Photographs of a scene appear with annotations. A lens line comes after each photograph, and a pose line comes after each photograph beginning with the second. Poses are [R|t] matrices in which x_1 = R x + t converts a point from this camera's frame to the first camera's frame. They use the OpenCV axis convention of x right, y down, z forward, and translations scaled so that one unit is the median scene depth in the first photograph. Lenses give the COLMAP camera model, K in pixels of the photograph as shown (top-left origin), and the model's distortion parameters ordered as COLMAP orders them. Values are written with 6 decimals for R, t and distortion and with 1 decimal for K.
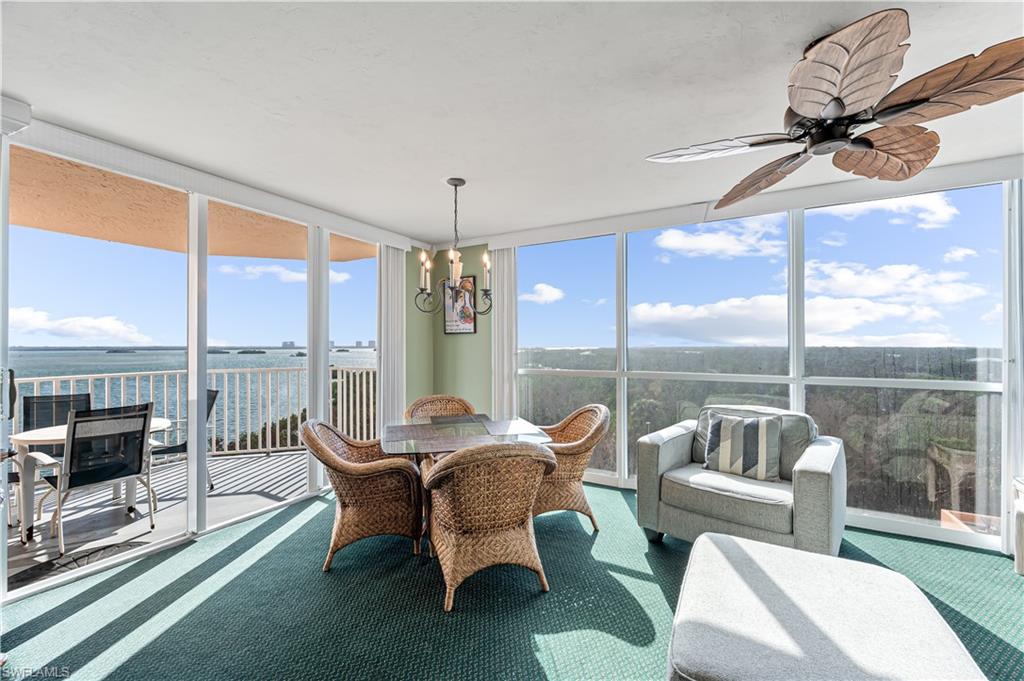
lens RADIAL K [[410.0, 0, 514.3], [0, 410.0, 339.2], [0, 0, 1]] dist [0.001088, 0.000125]
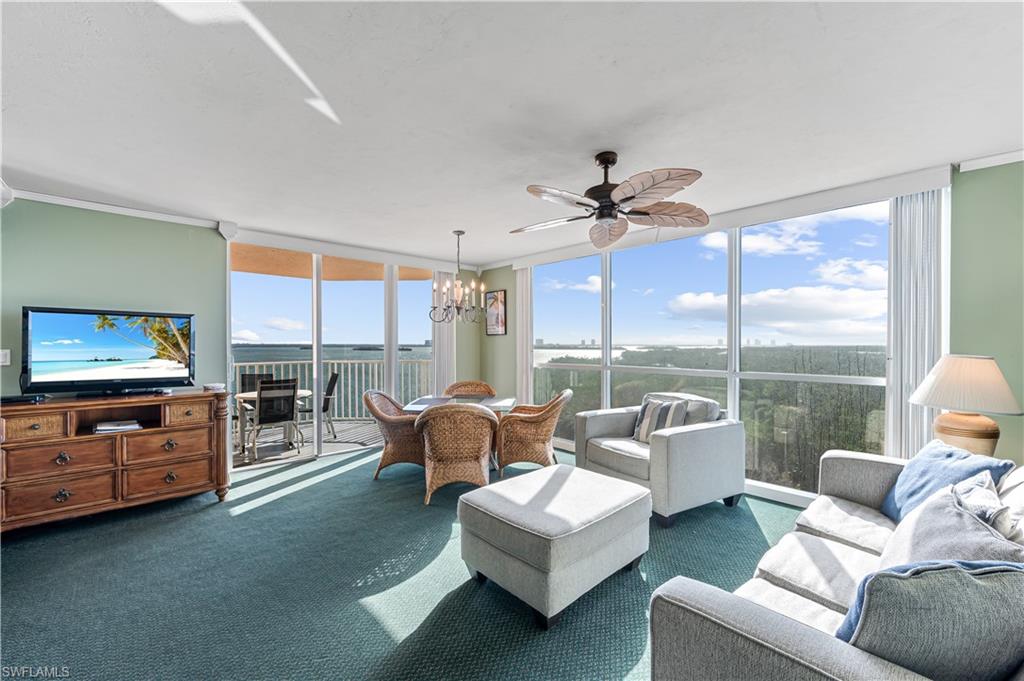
lens RADIAL K [[464.7, 0, 545.2], [0, 464.7, 337.0], [0, 0, 1]] dist [-0.002633, -0.000476]
pose [[0.949926, -0.003201, -0.312458, 0.654608], [0.003577, 0.999993, 0.000631, -0.010308], [0.312454, -0.001717, 0.949931, -0.471332]]
